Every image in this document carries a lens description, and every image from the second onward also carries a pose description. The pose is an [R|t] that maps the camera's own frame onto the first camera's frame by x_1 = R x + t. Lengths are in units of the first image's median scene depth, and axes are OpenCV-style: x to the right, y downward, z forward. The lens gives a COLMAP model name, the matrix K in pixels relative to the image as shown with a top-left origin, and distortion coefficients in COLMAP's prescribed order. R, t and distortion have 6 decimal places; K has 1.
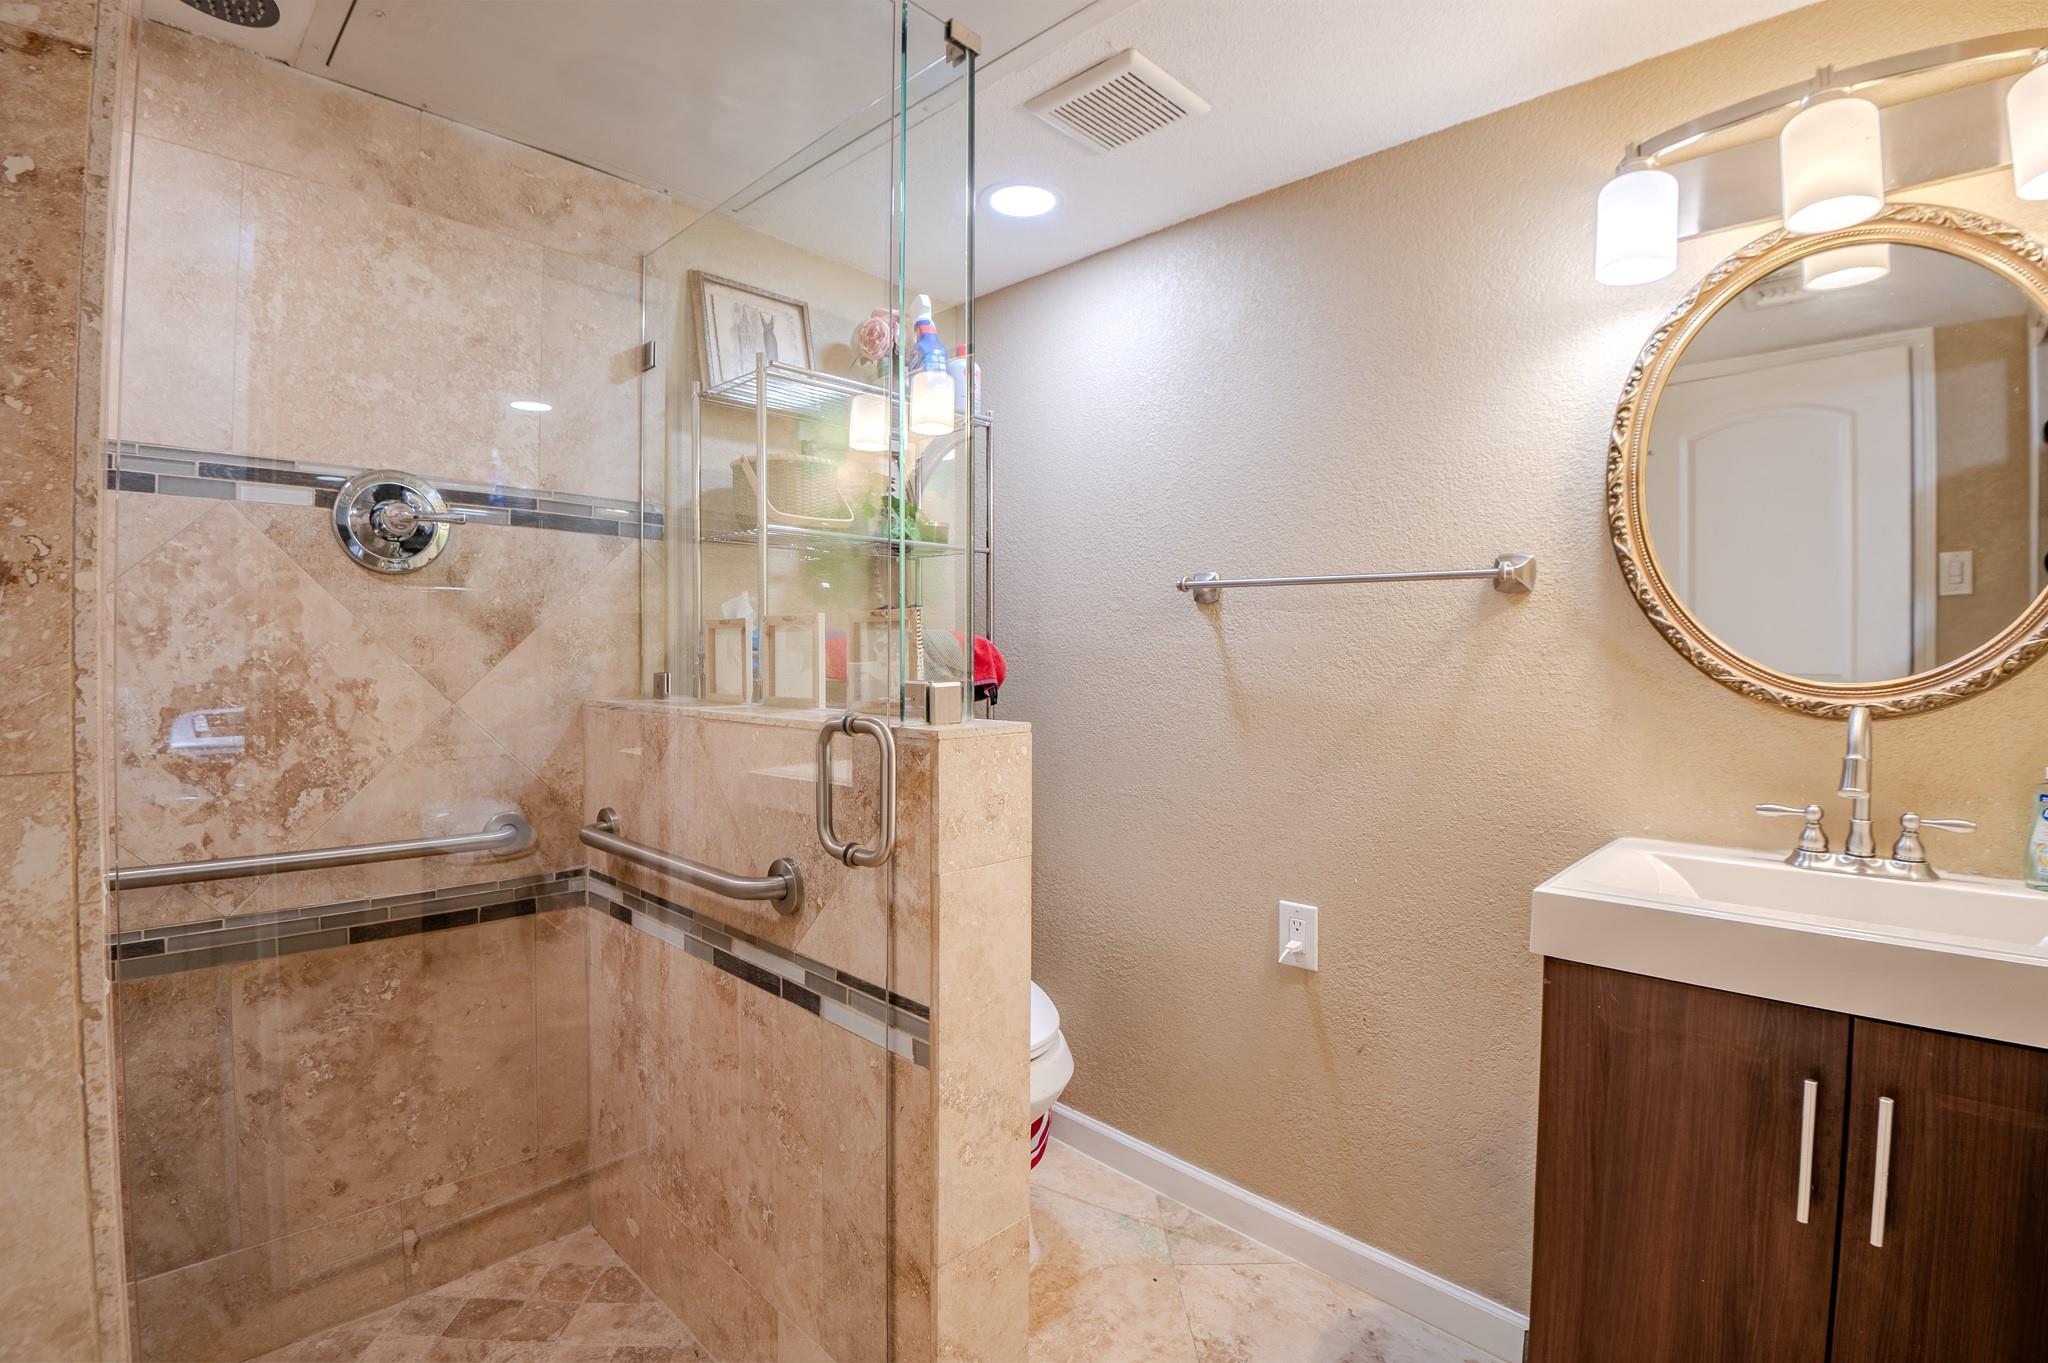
lens RADIAL K [[937.5, 0, 1021.9], [0, 937.5, 664.6], [0, 0, 1]] dist [-0.046931, -0.001725]
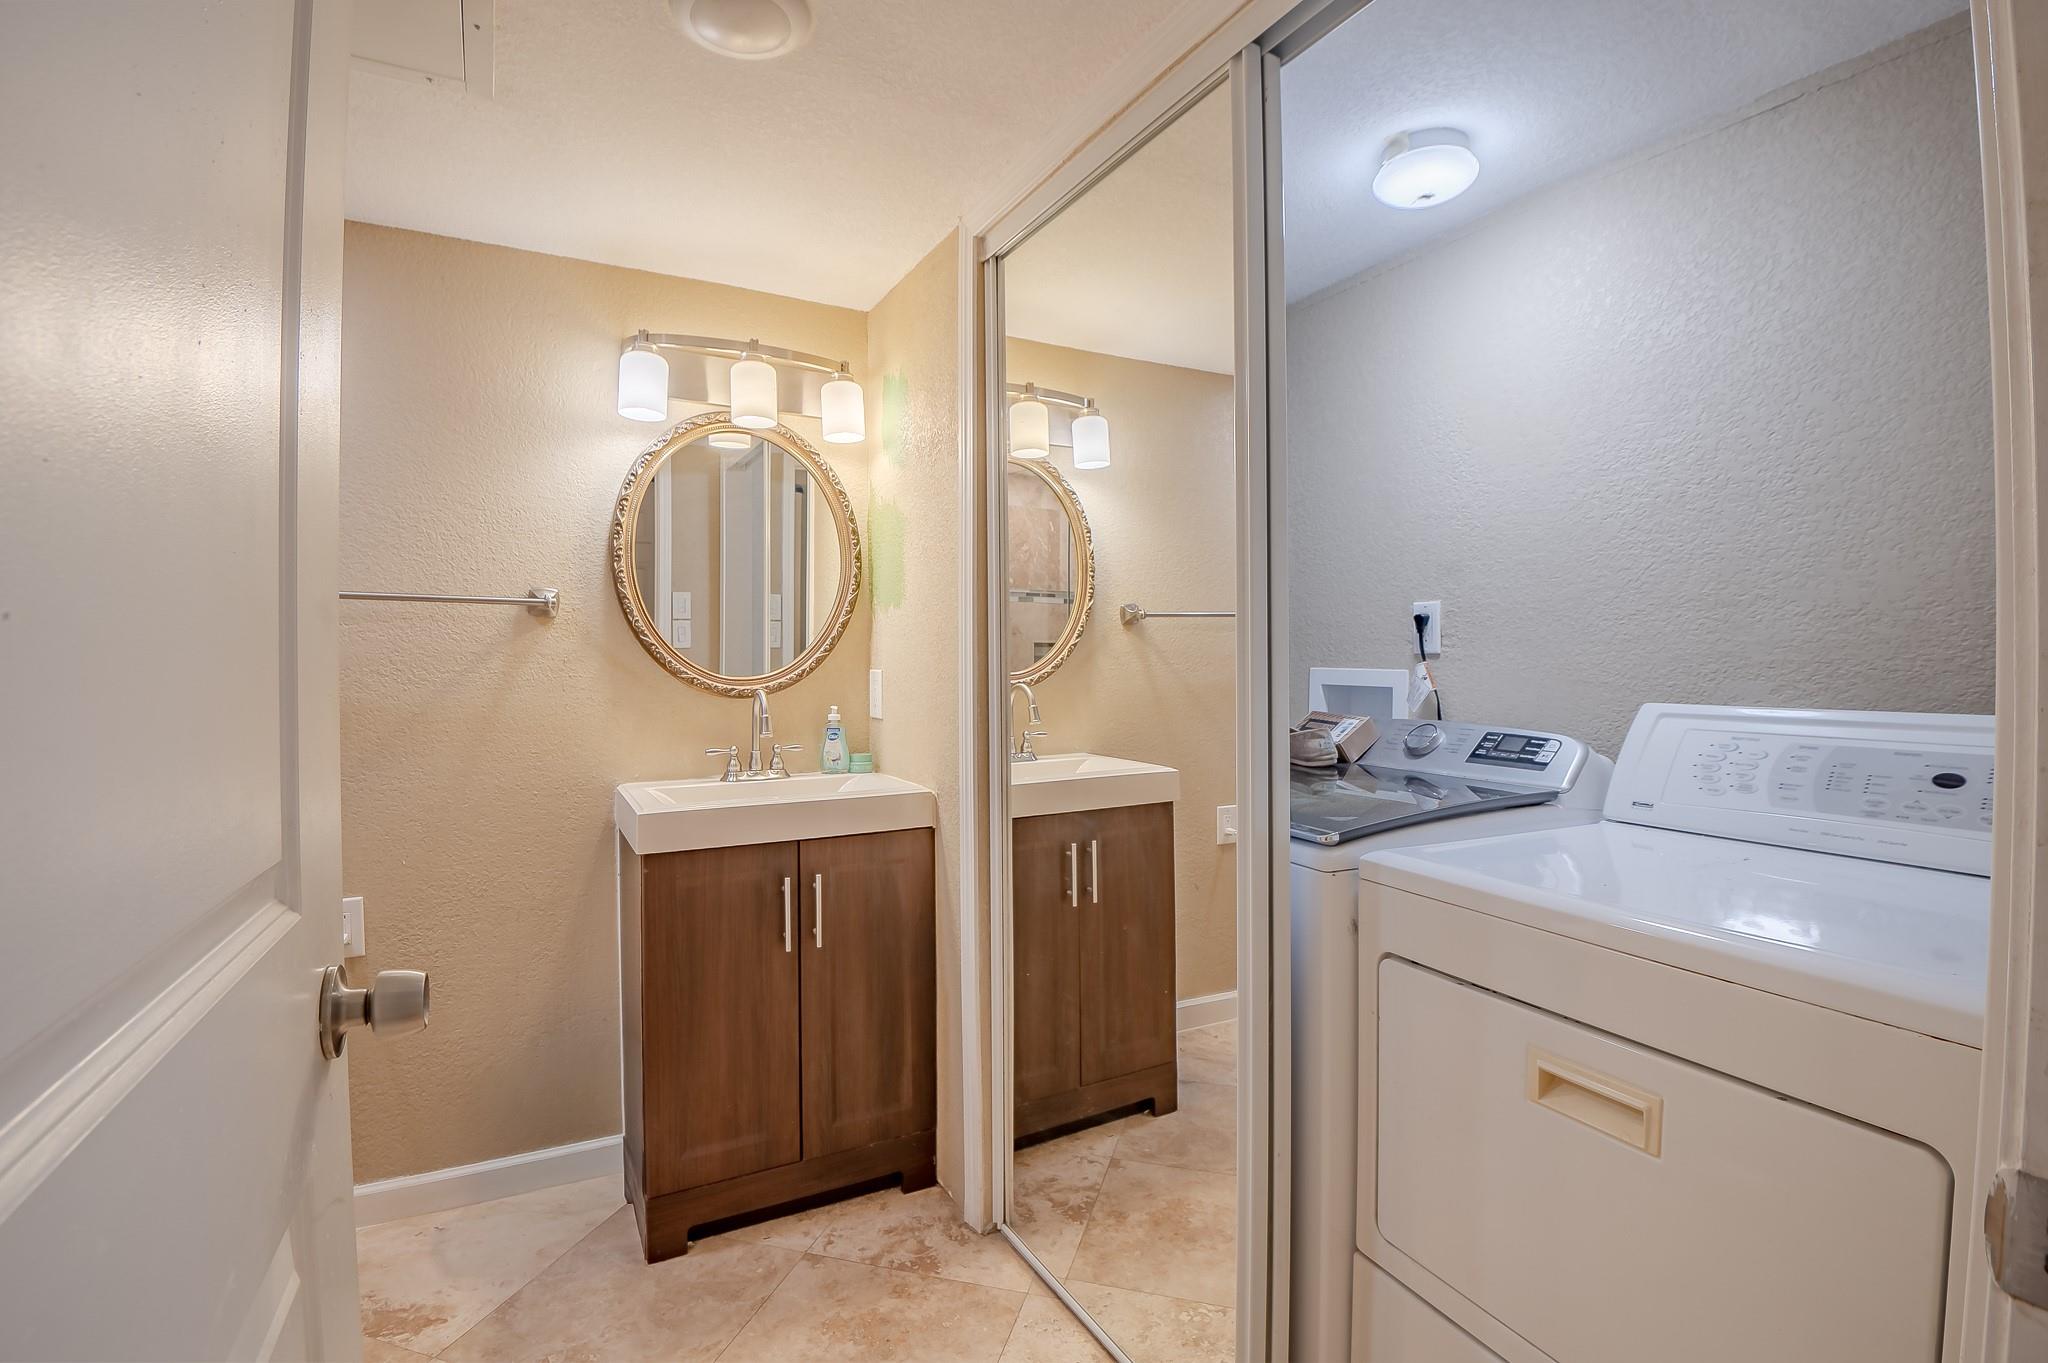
lens RADIAL K [[937.5, 0, 1021.9], [0, 937.5, 671.5], [0, 0, 1]] dist [-0.046931, -0.001725]
pose [[0.280180, -0.017500, 0.959788, -0.646075], [0.010555, 0.999830, 0.015149, -0.012137], [-0.959890, 0.005886, 0.280317, -0.057346]]
